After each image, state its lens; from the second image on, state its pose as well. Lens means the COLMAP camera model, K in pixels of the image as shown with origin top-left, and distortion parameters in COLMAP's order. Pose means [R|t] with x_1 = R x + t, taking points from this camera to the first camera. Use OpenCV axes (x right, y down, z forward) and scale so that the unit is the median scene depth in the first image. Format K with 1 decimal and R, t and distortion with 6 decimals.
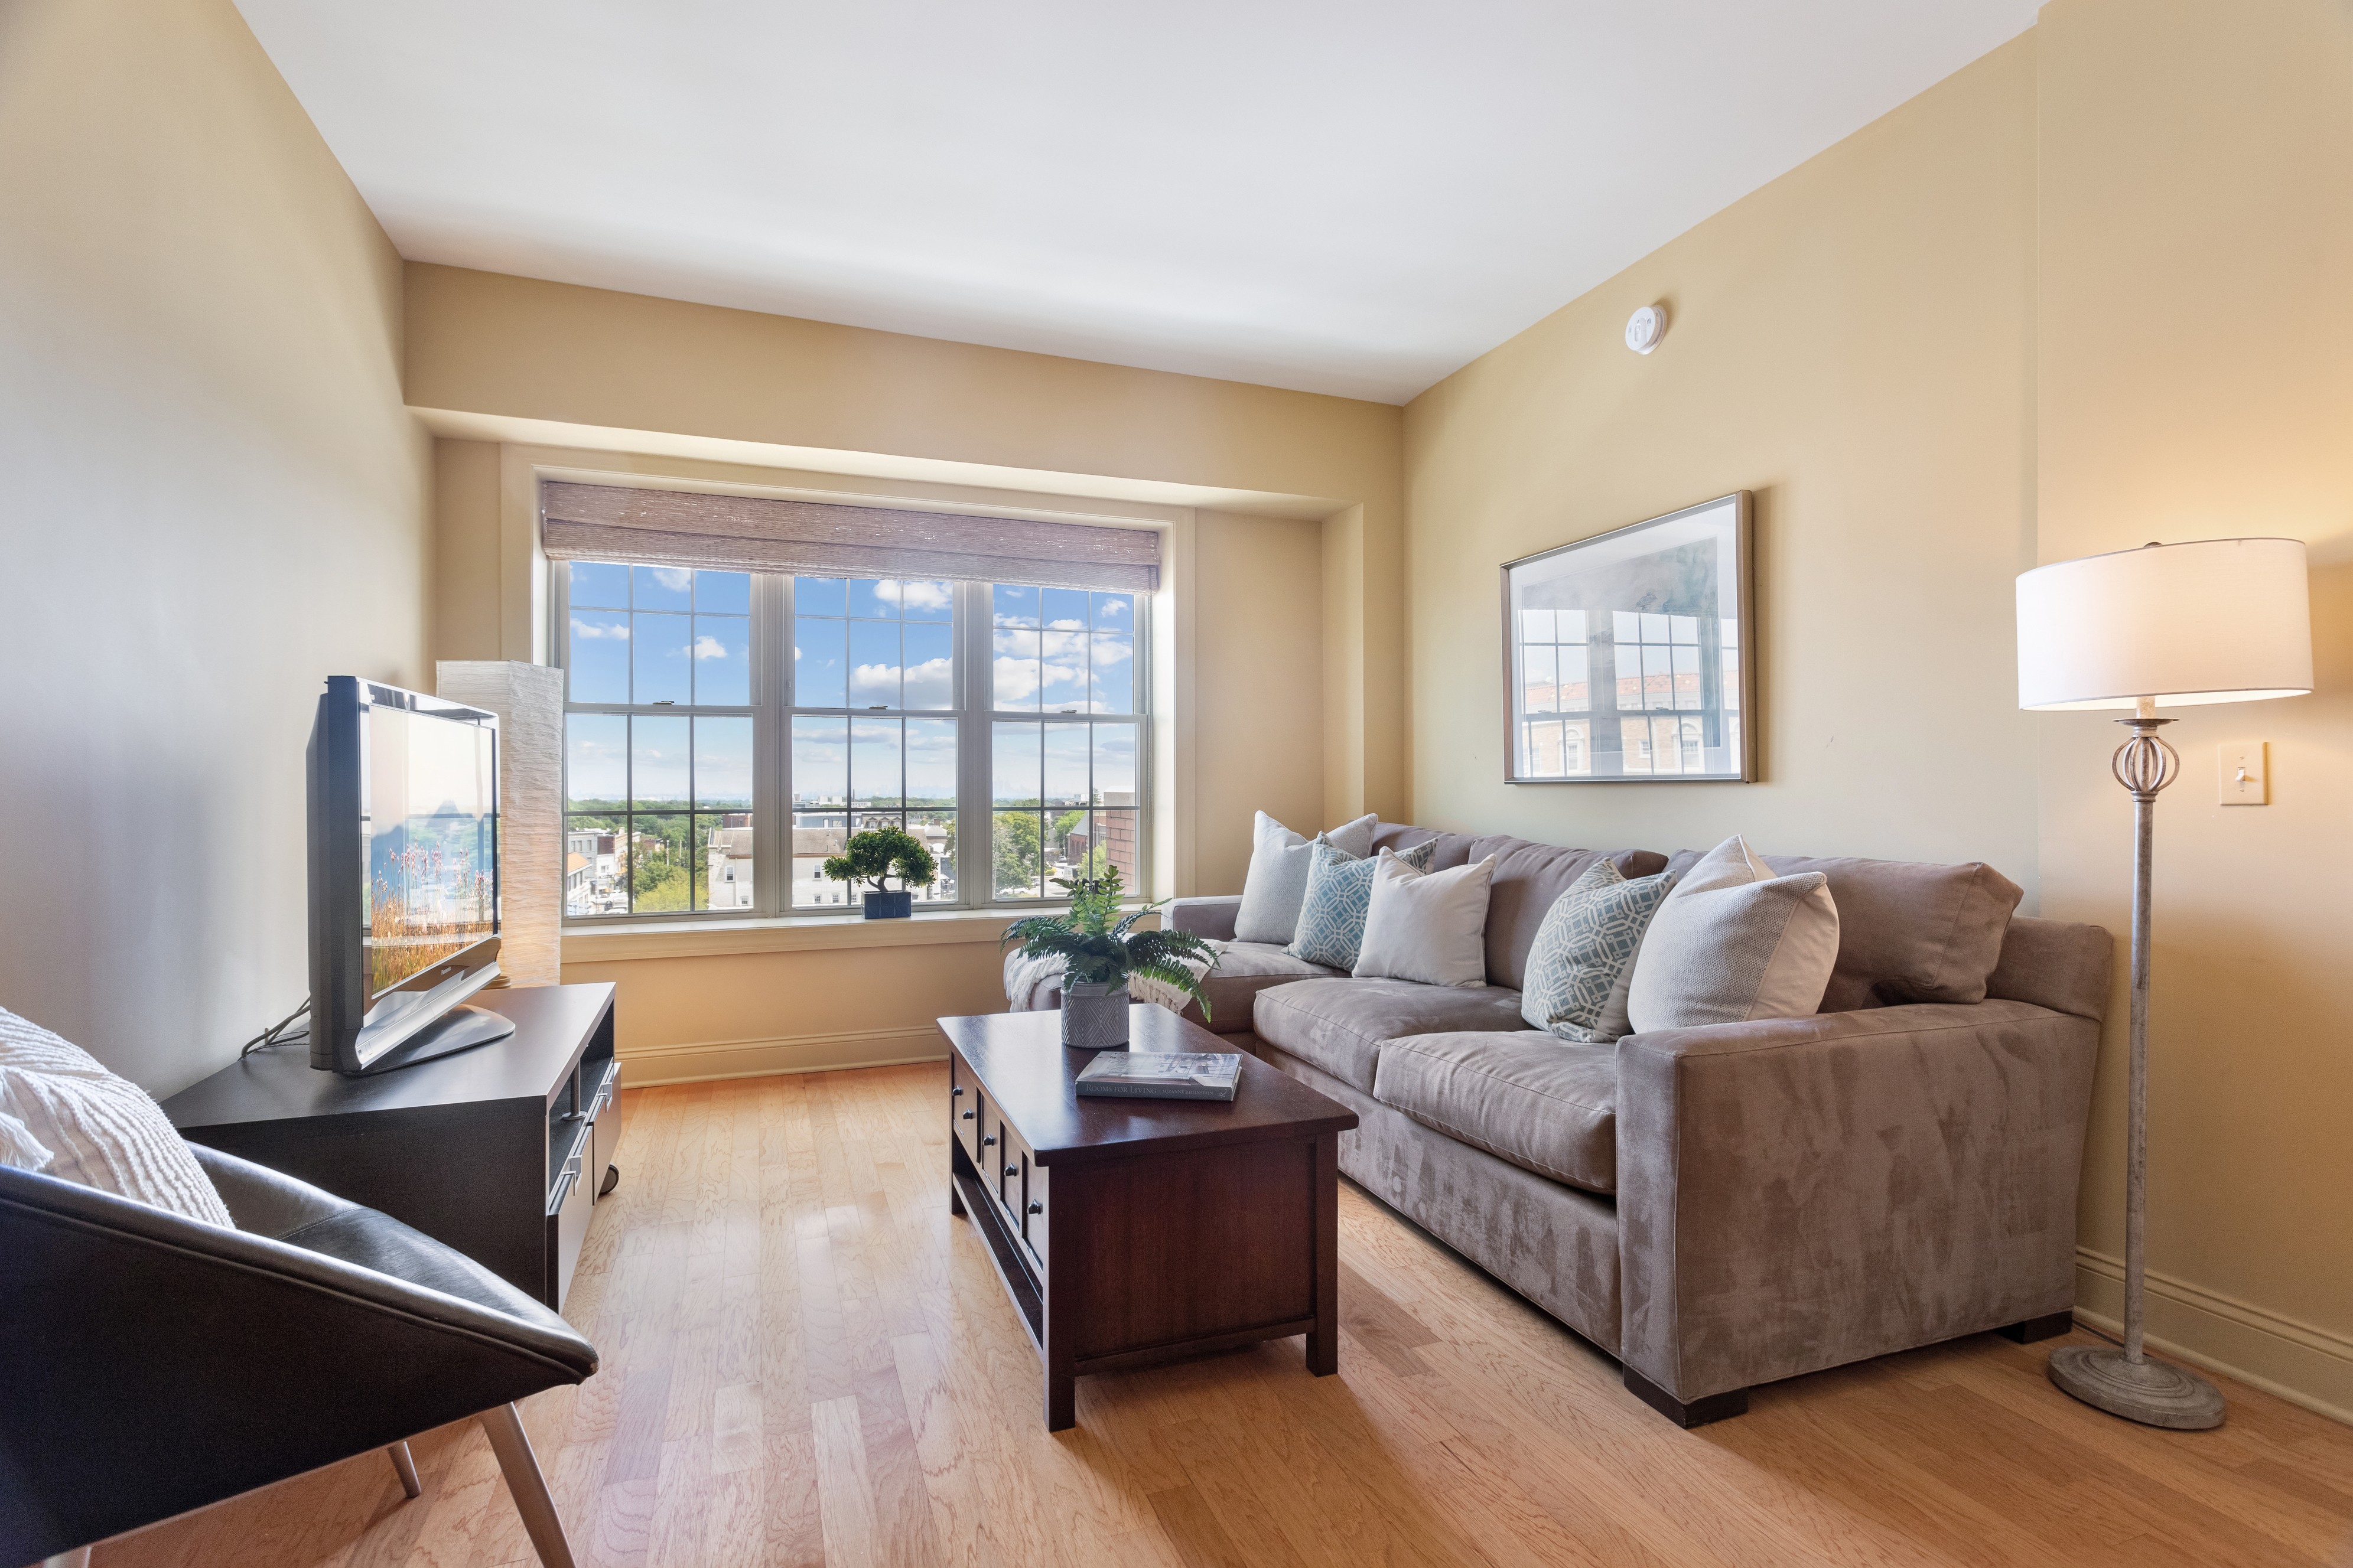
lens RADIAL K [[1119.3, 0, 1162.6], [0, 1119.3, 784.9], [0, 0, 1]] dist [-0.002307, 0.003713]
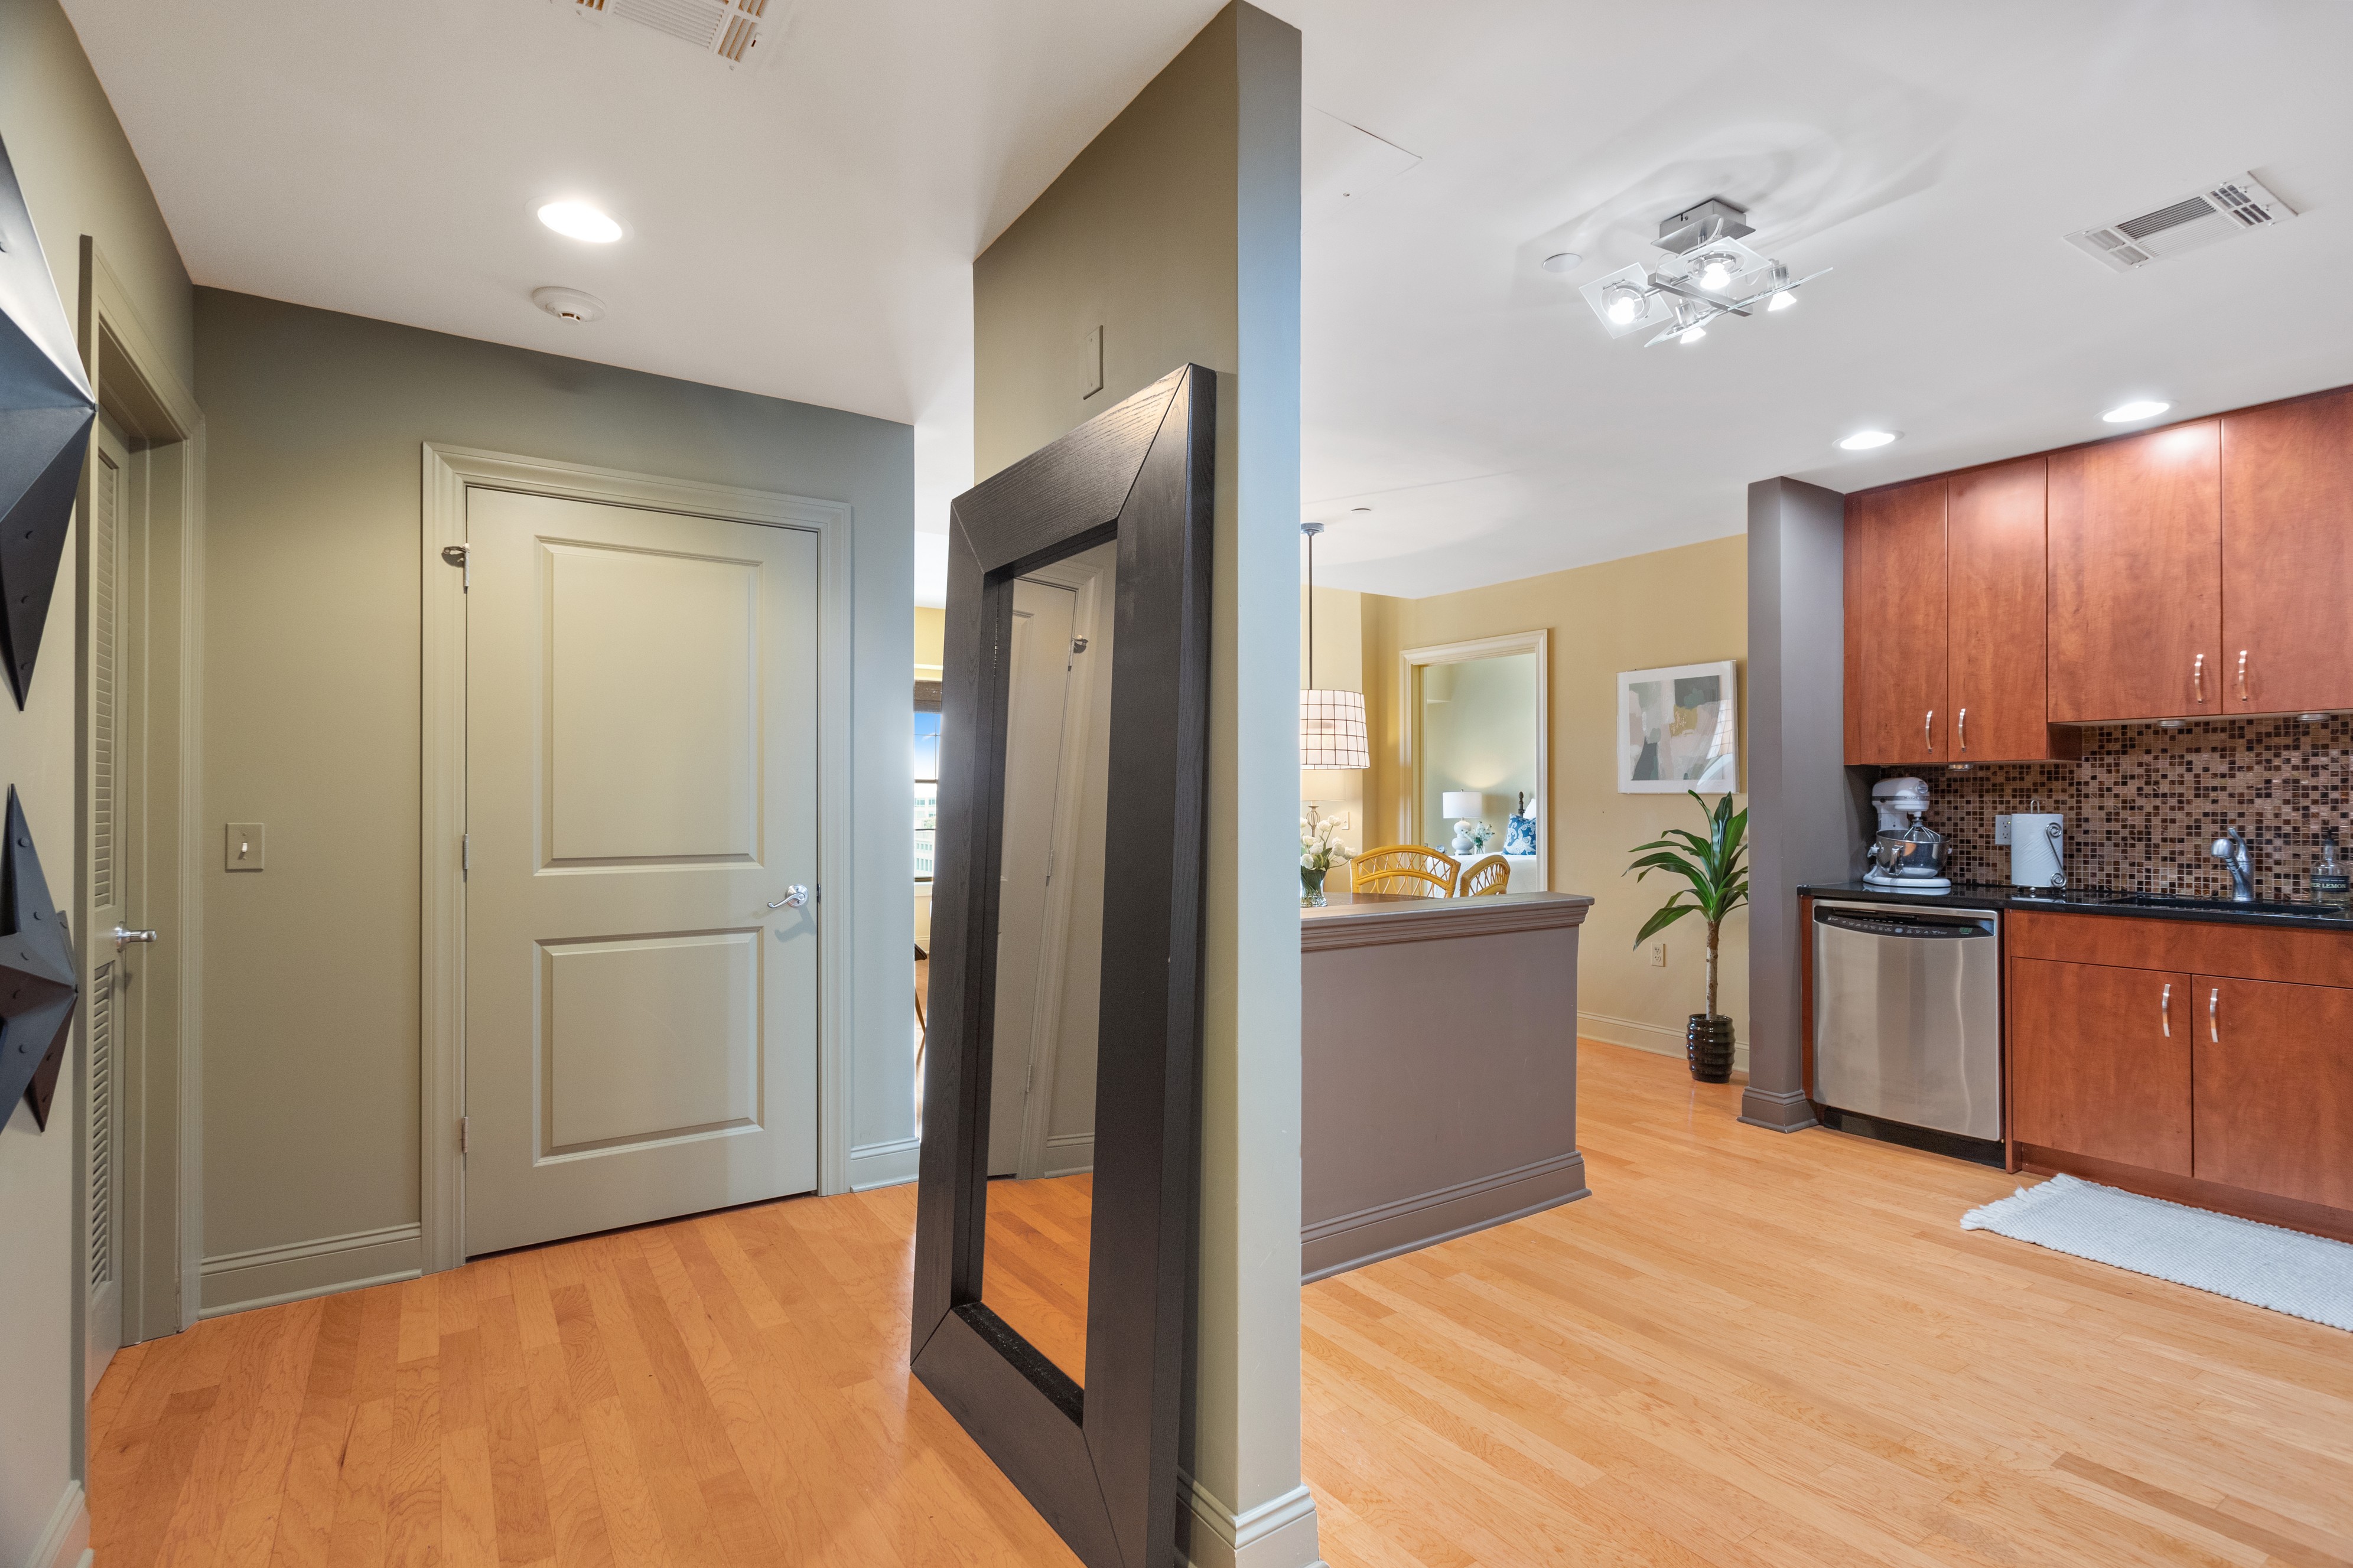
lens RADIAL K [[1119.3, 0, 1173.5], [0, 1119.3, 794.4], [0, 0, 1]] dist [-0.002307, 0.003713]
pose [[0.971914, 0.000254, 0.235336, -0.227466], [0.000633, 0.999993, -0.003691, -0.050131], [-0.235335, 0.003736, 0.971907, -1.403490]]
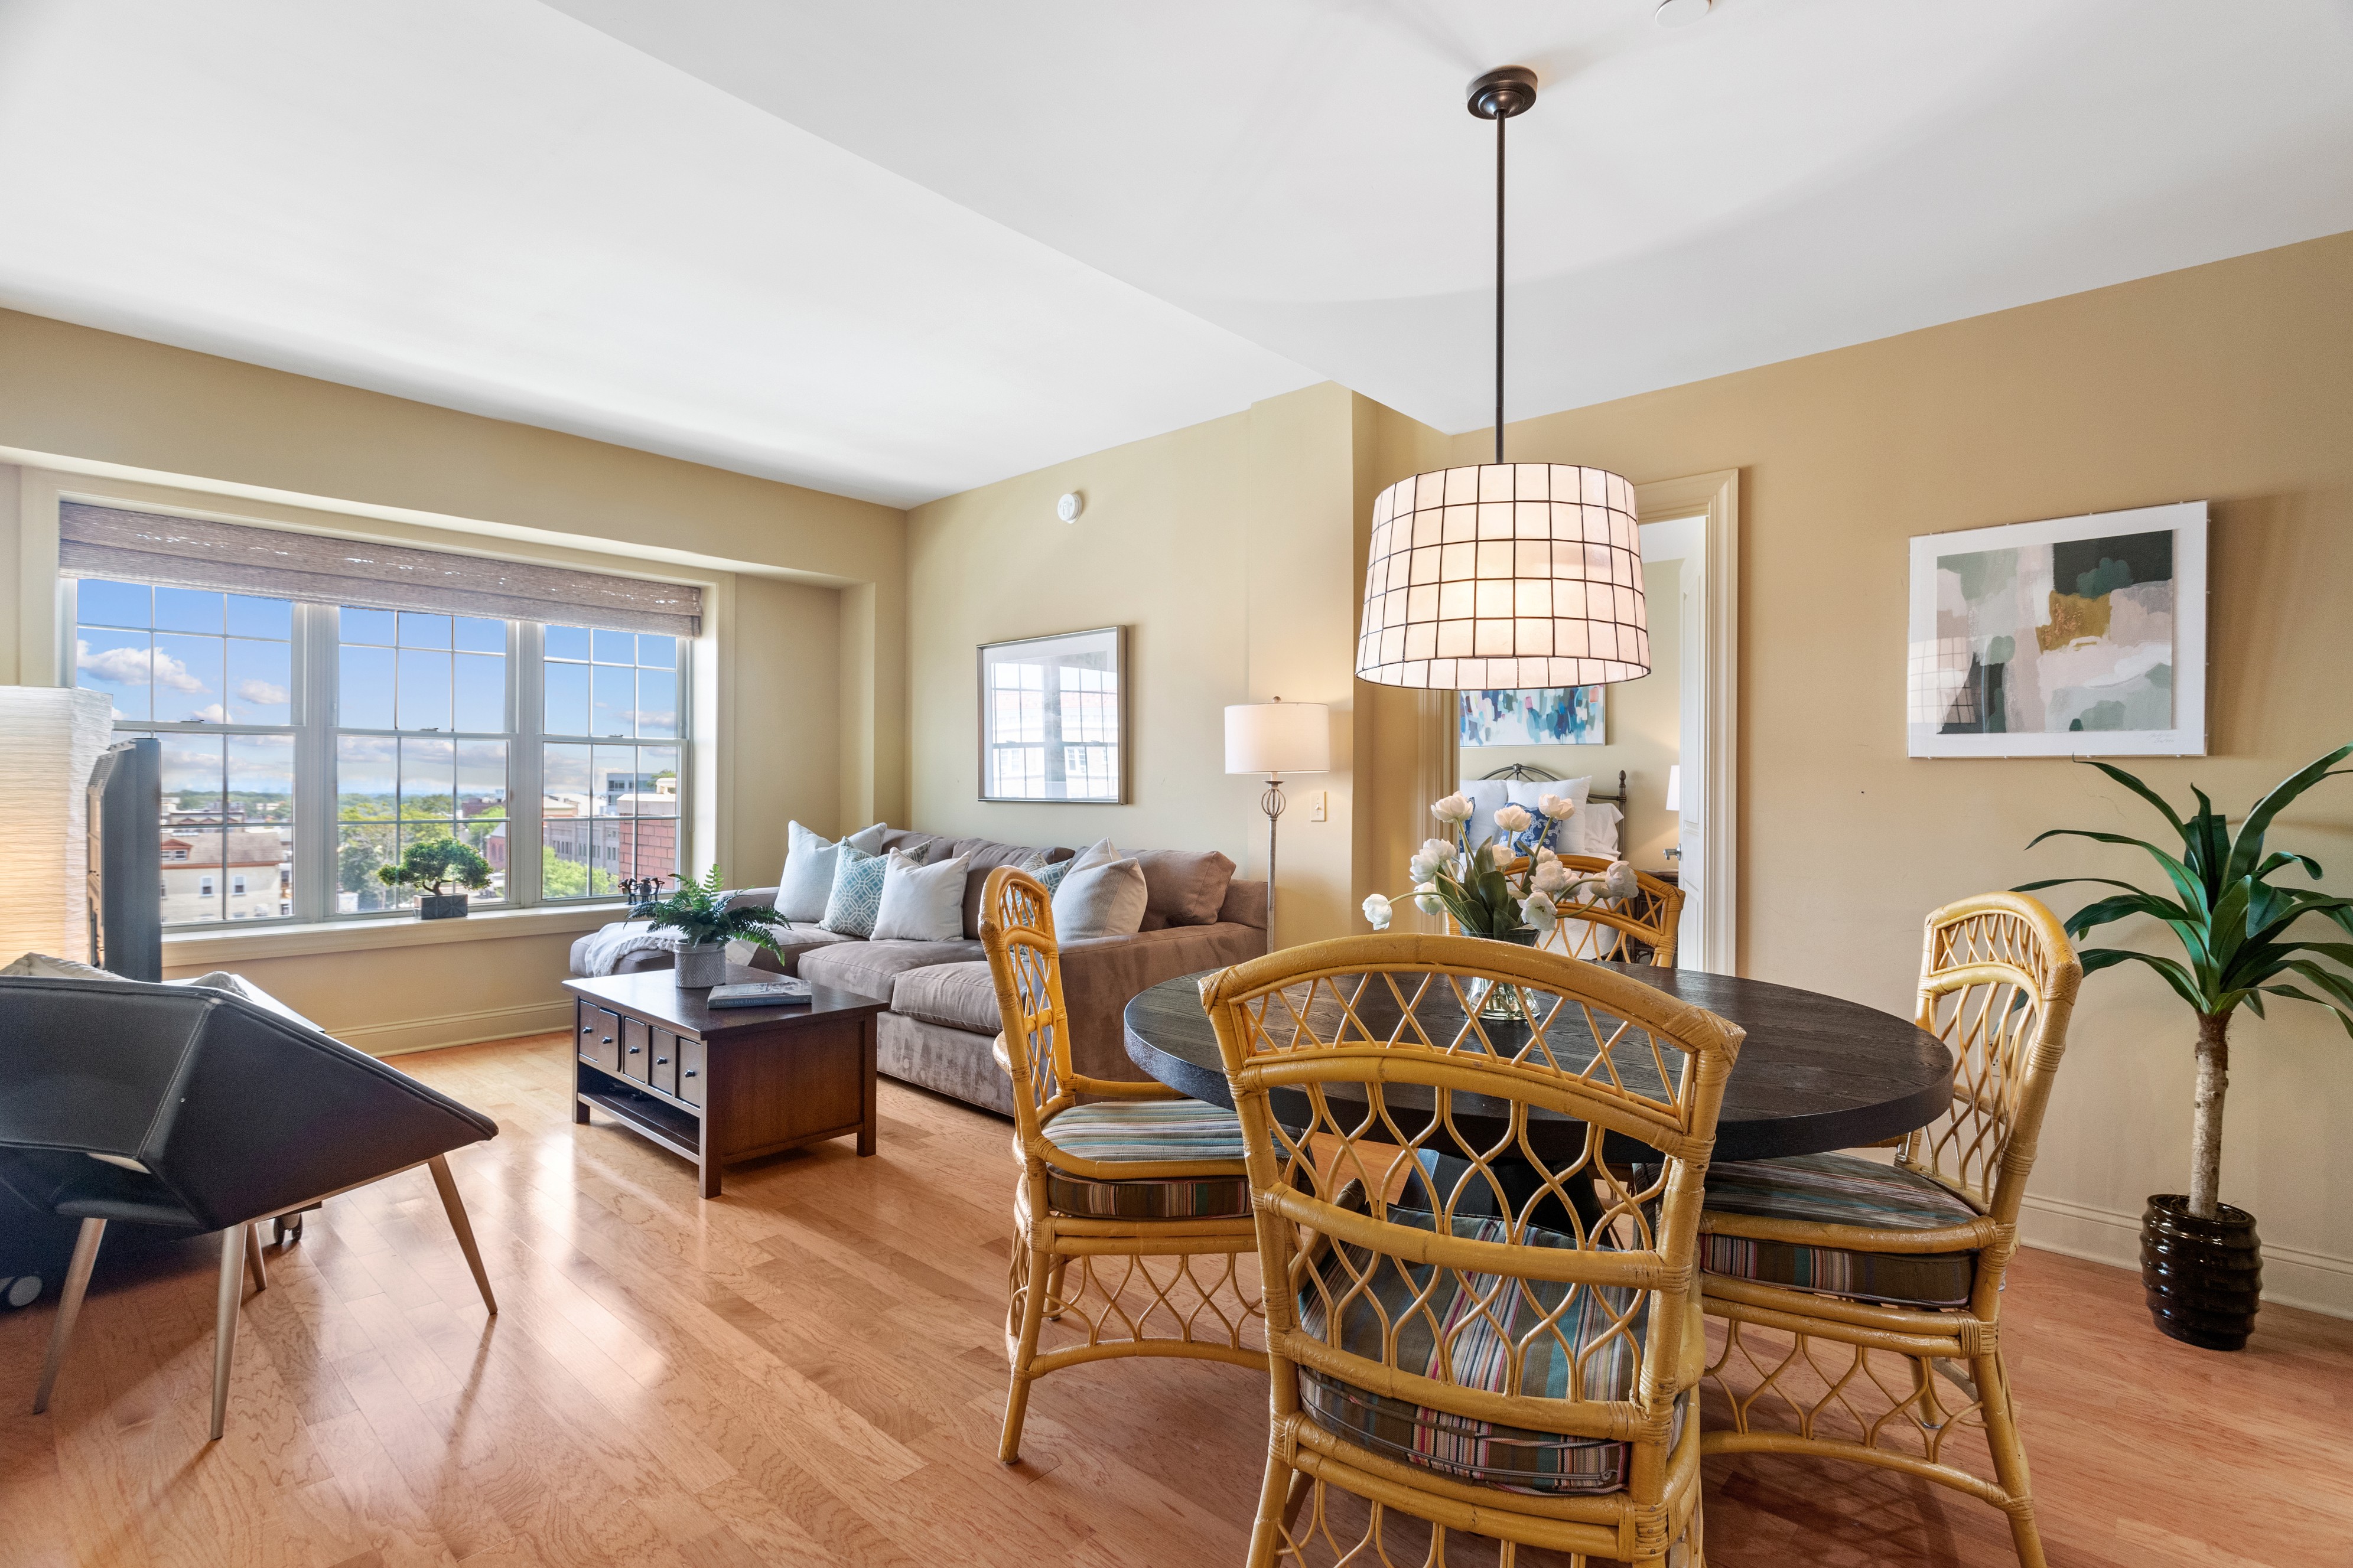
lens RADIAL K [[1119.3, 0, 1182.9], [0, 1119.3, 784.6], [0, 0, 1]] dist [-0.002307, 0.003713]
pose [[0.891564, 0.007497, 0.452834, -0.130882], [-0.008391, 0.999965, -0.000034, -0.030261], [-0.452818, -0.003769, 0.891595, -0.473866]]
